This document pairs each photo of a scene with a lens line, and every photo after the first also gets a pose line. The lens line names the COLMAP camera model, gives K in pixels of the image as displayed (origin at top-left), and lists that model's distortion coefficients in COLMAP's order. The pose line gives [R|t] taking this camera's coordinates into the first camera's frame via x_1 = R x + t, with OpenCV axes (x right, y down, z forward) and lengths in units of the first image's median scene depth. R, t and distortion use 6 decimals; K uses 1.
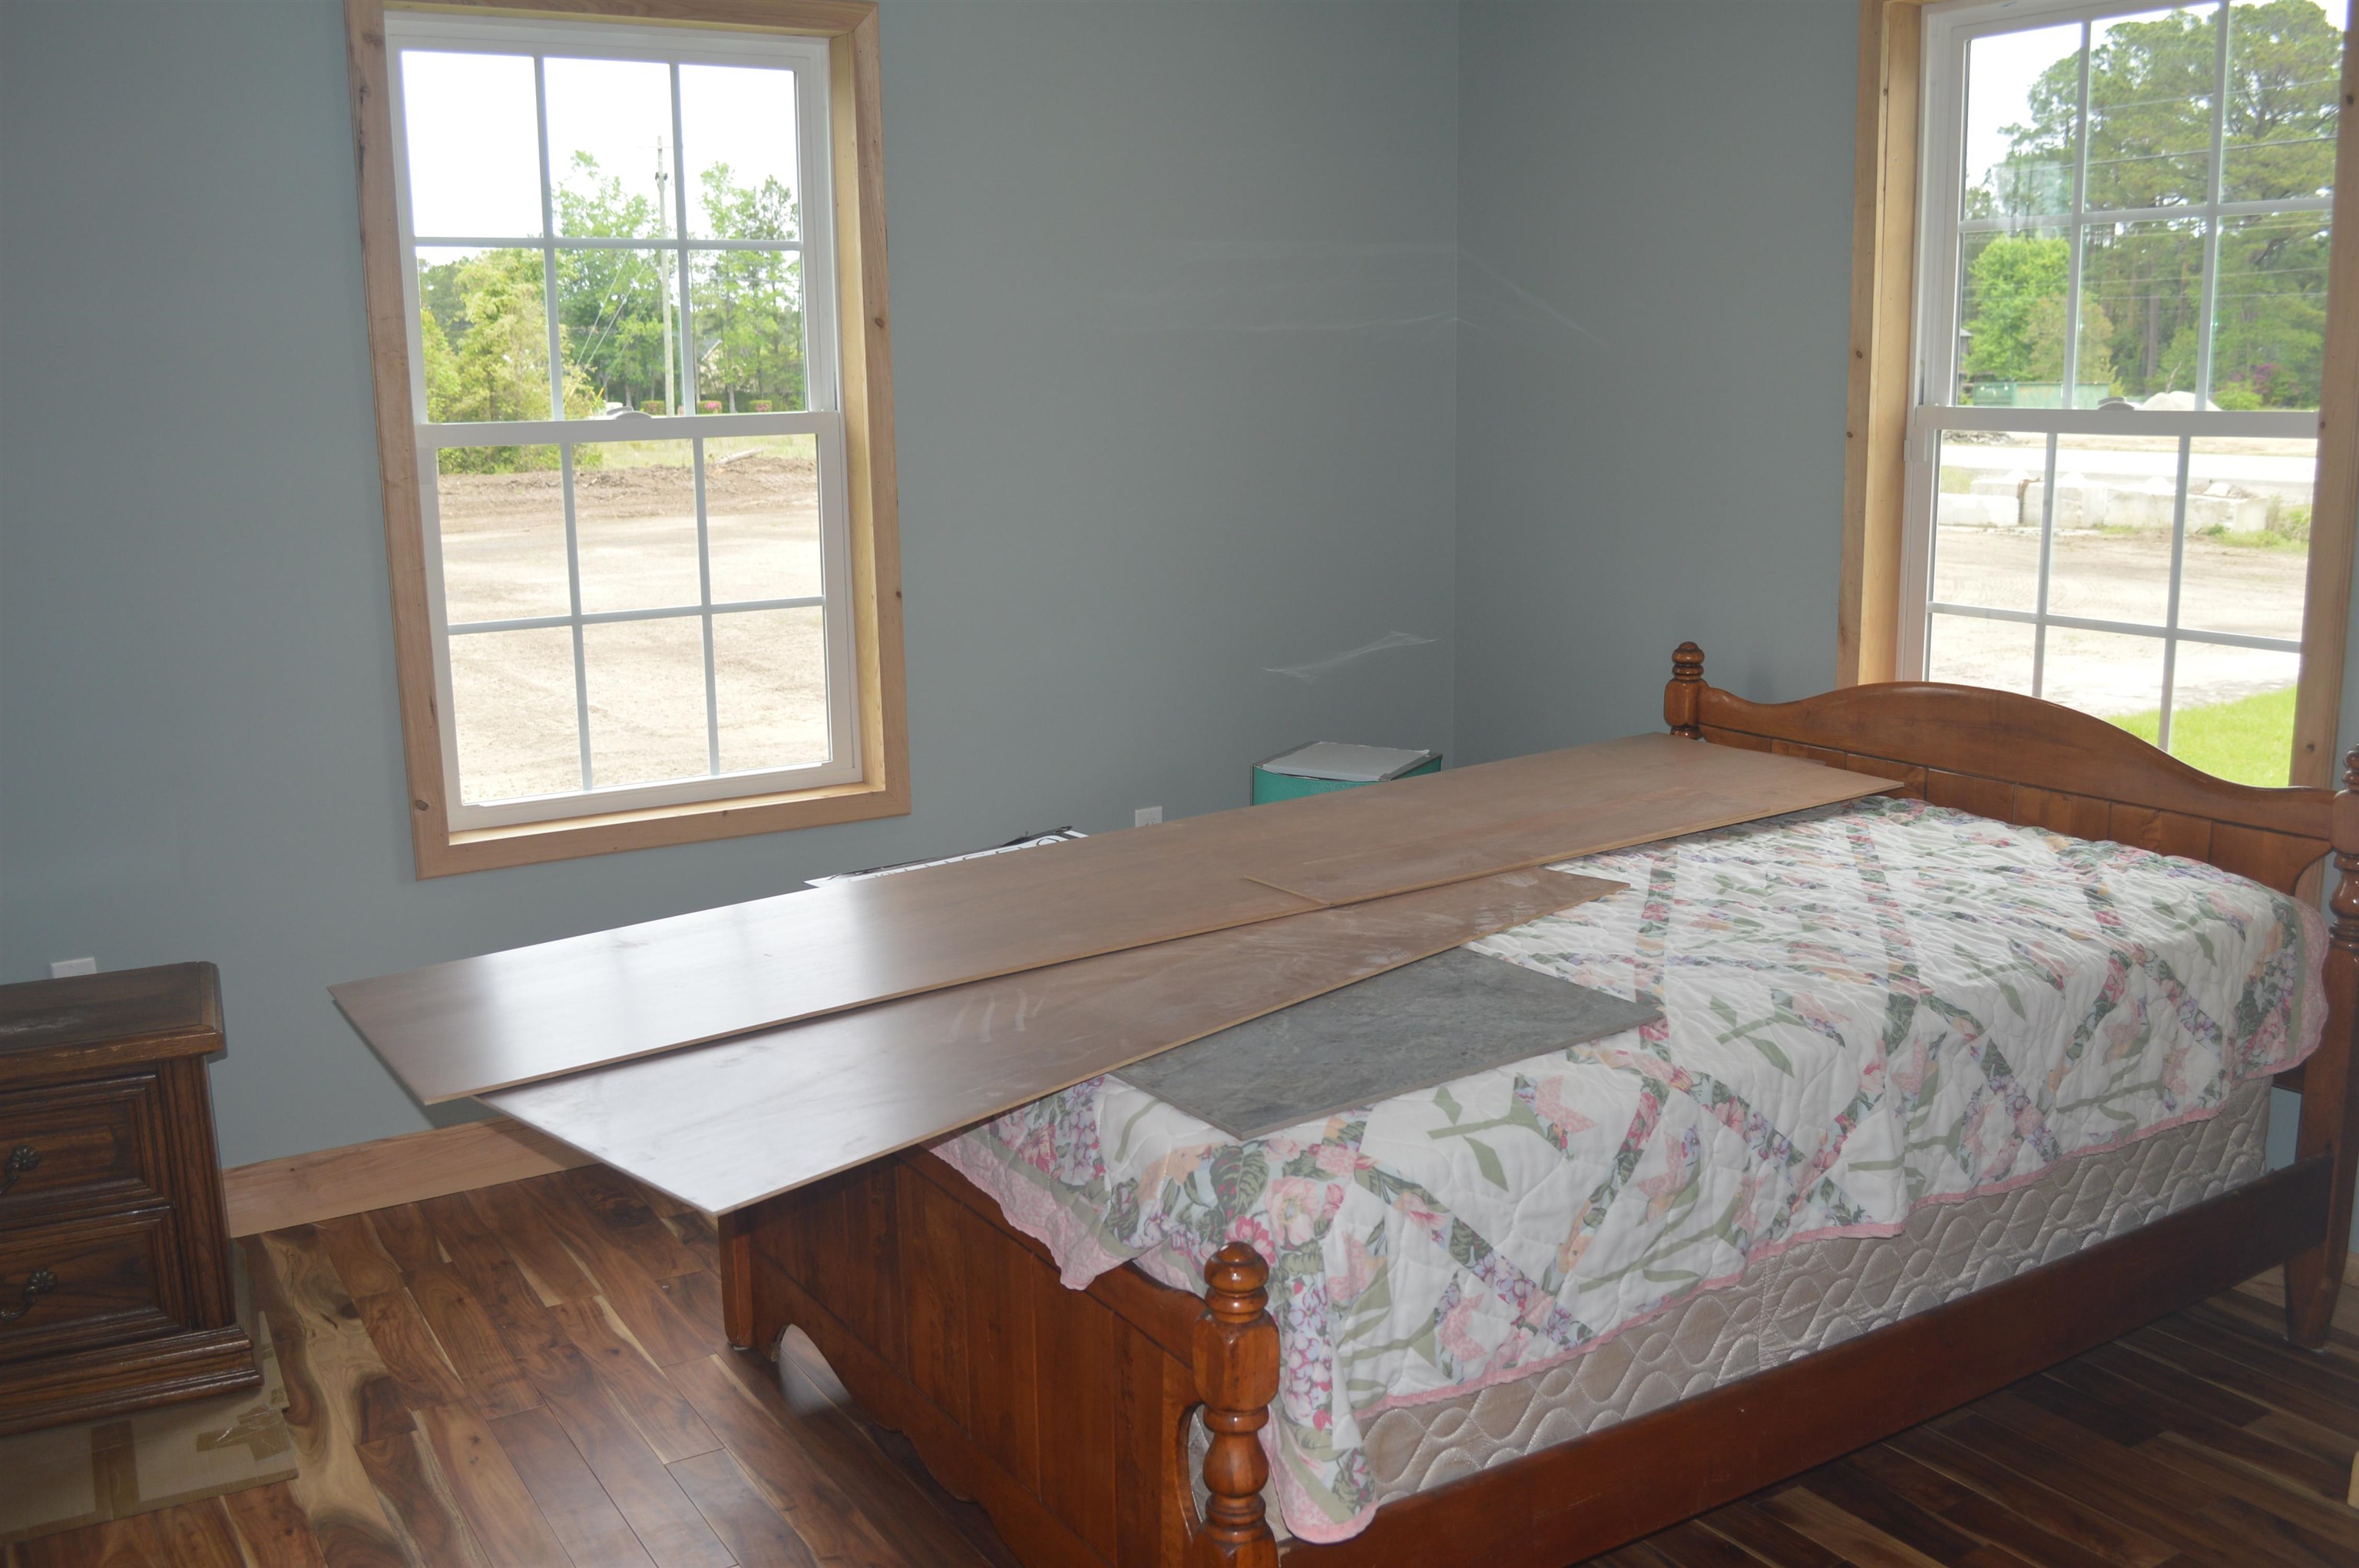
lens RADIAL K [[2093.5, 0, 1178.9], [0, 2093.5, 780.4], [0, 0, 1]] dist [-0.006903, 0.000317]
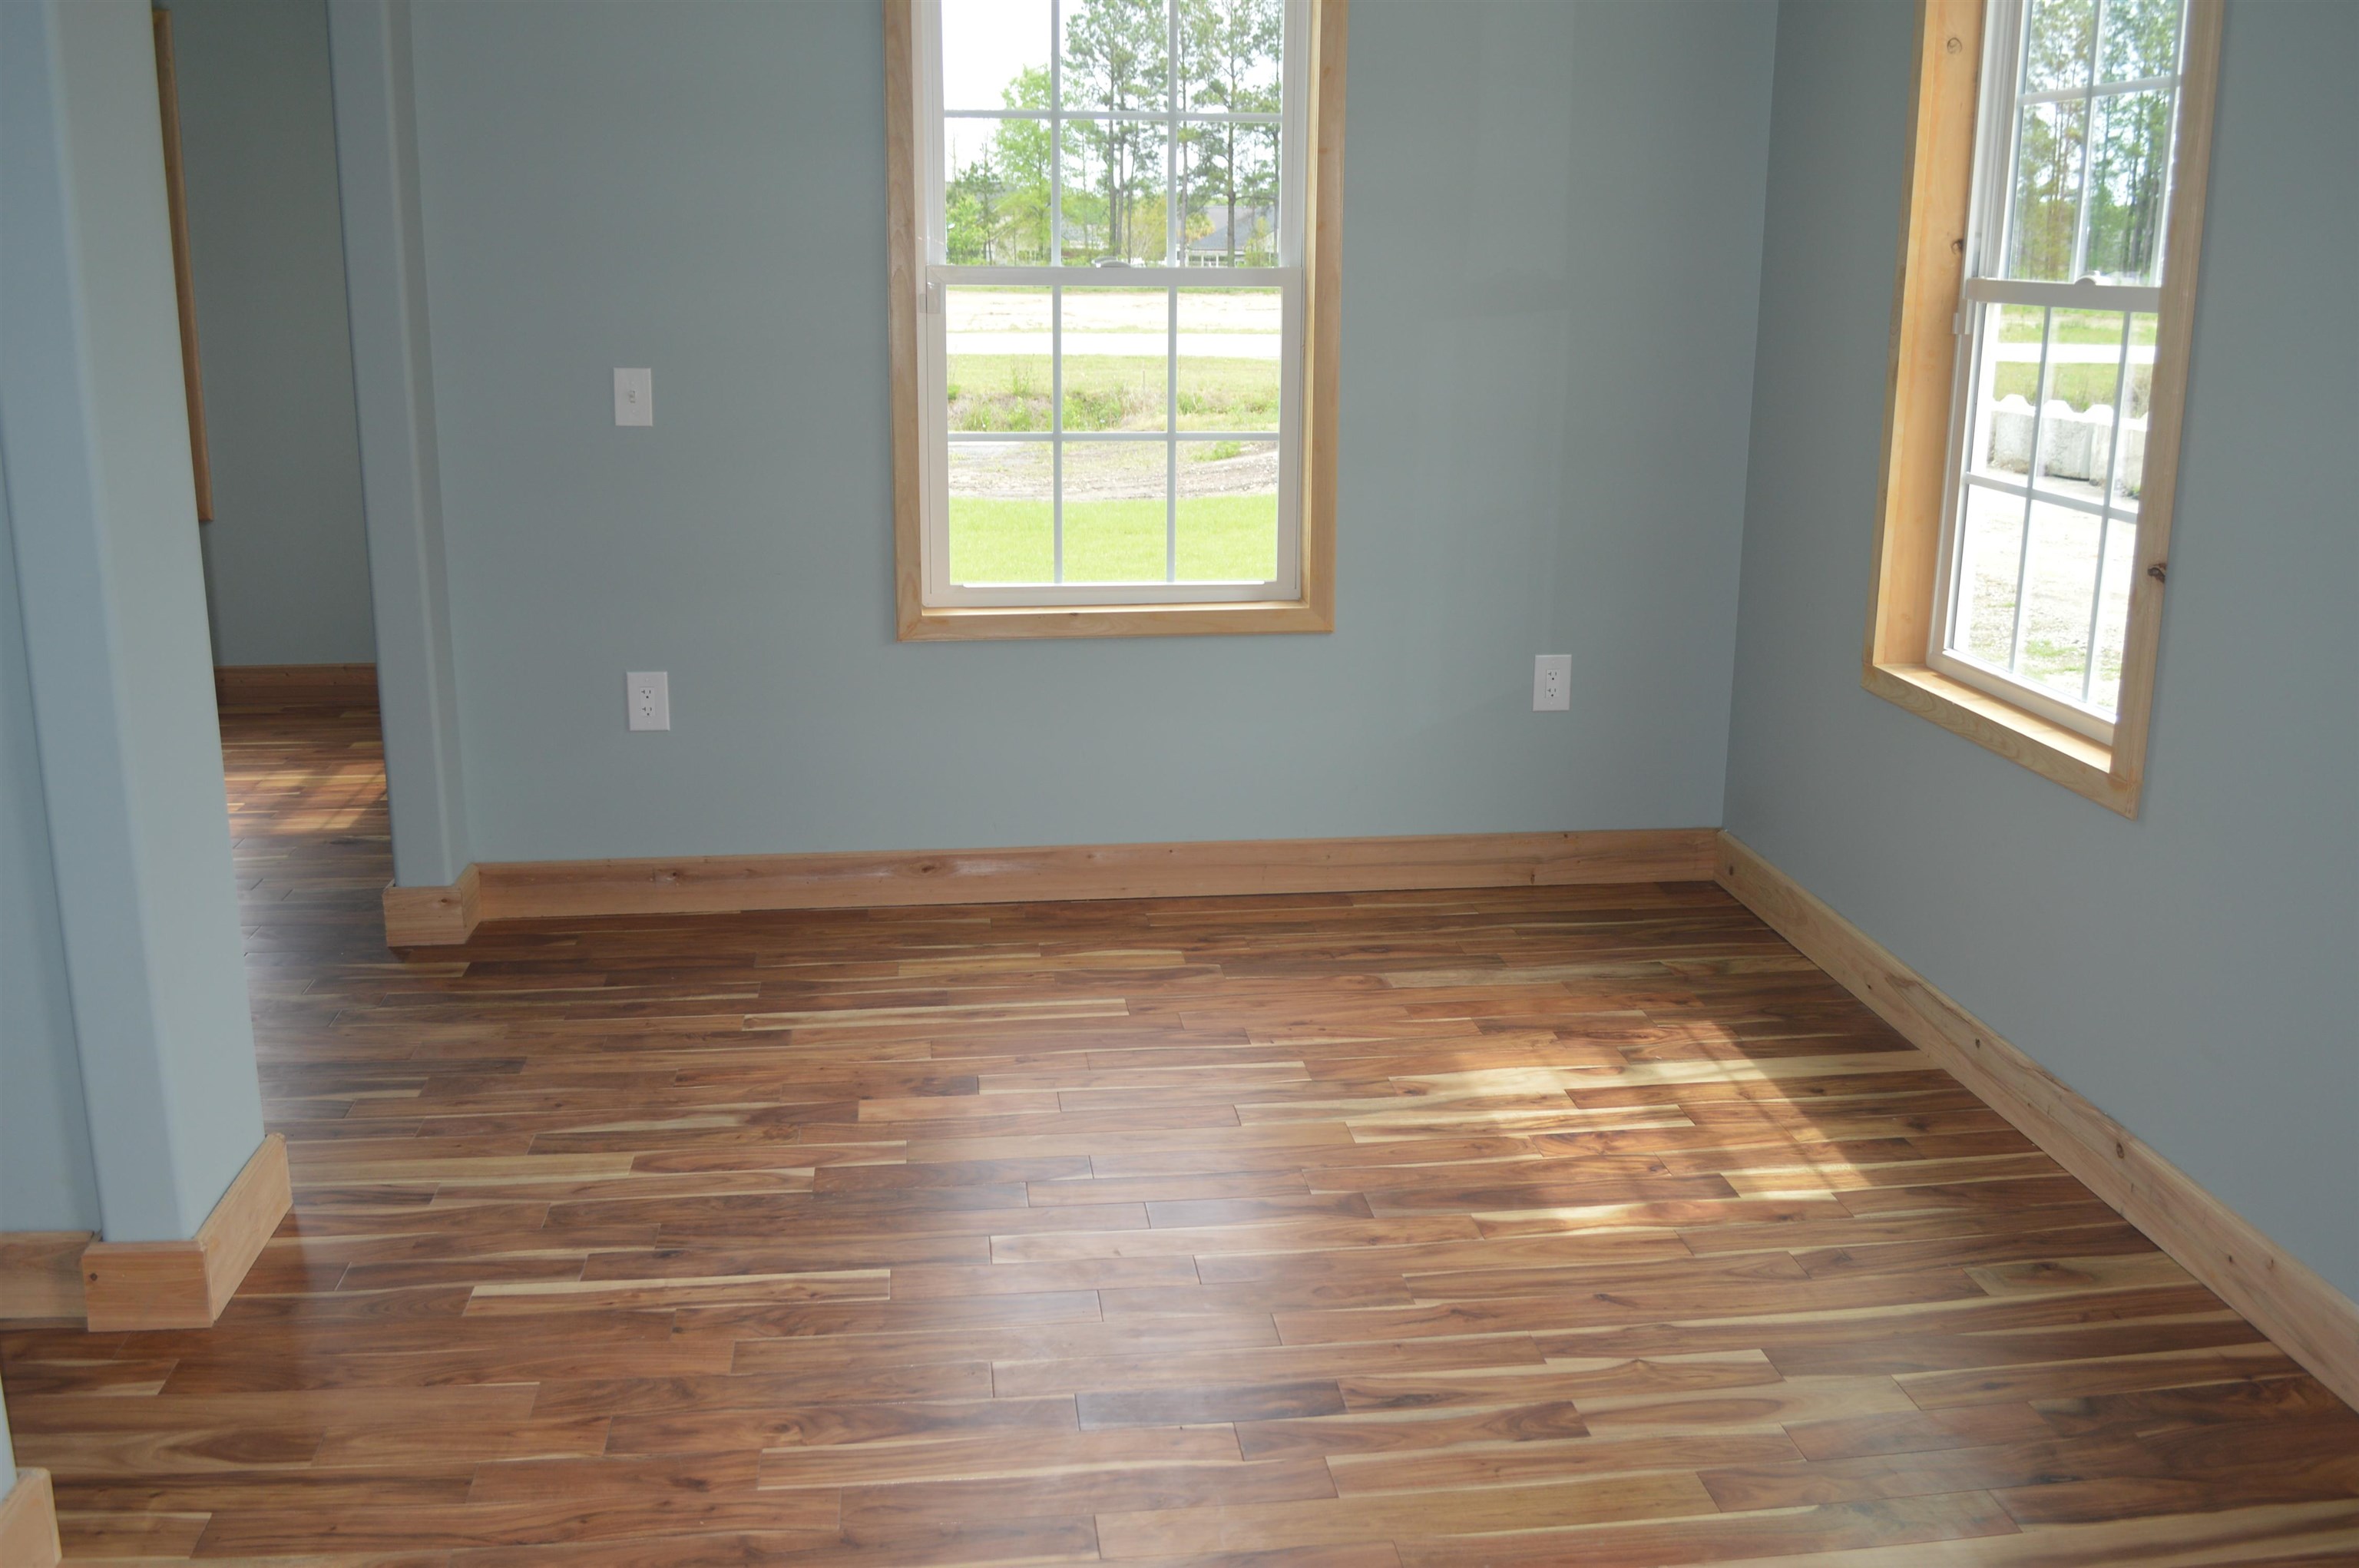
lens RADIAL K [[2093.5, 0, 1181.8], [0, 2093.5, 780.6], [0, 0, 1]] dist [-0.006903, 0.000317]
pose [[0.901968, 0.121538, -0.414346, 0.311929], [-0.094851, 0.991901, 0.084473, 0.009190], [0.421257, -0.036890, 0.906191, -0.059093]]
